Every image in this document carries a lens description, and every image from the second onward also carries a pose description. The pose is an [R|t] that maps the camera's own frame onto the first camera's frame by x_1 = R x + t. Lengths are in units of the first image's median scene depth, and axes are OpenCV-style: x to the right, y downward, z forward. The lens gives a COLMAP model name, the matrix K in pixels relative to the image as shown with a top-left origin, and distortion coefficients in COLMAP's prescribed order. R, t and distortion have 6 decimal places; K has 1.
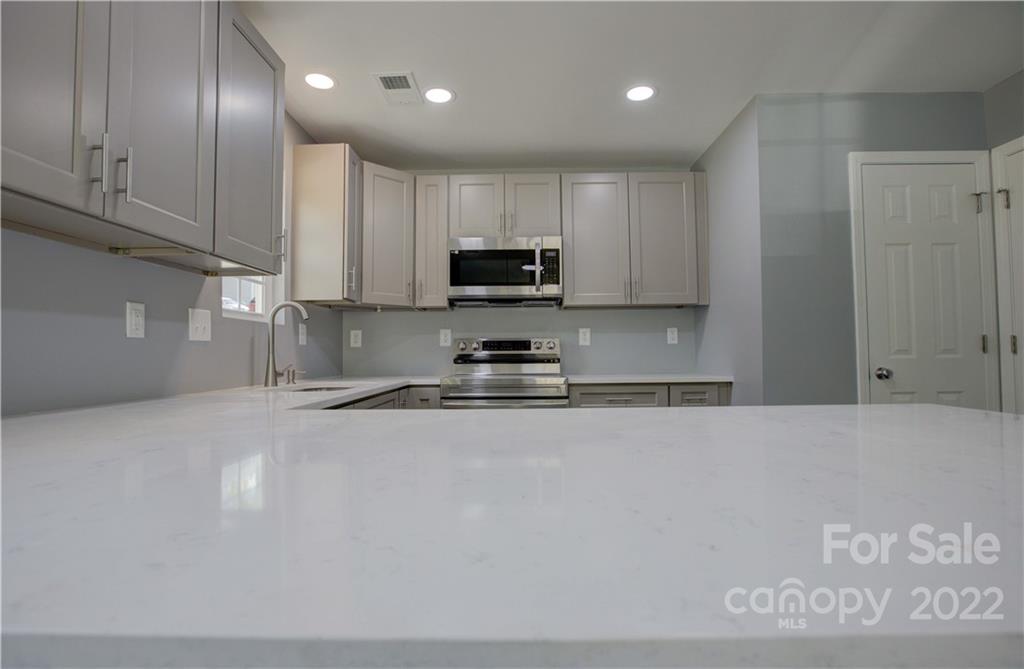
lens RADIAL K [[540.3, 0, 510.5], [0, 540.3, 328.5], [0, 0, 1]] dist [-0.022643, 0.002903]
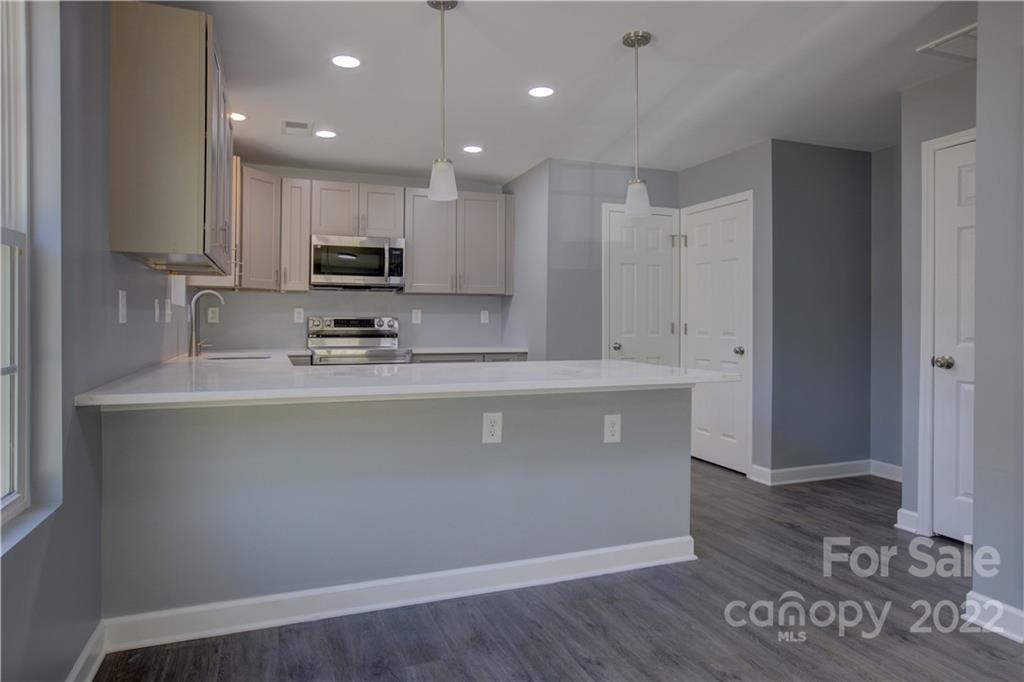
lens RADIAL K [[605.8, 0, 512.3], [0, 605.8, 324.1], [0, 0, 1]] dist [-0.013409, 0.003780]
pose [[0.933808, 0.012266, 0.357564, -0.175209], [-0.028543, 0.998781, 0.040282, -0.033627], [-0.356633, -0.047822, 0.933020, -0.422810]]
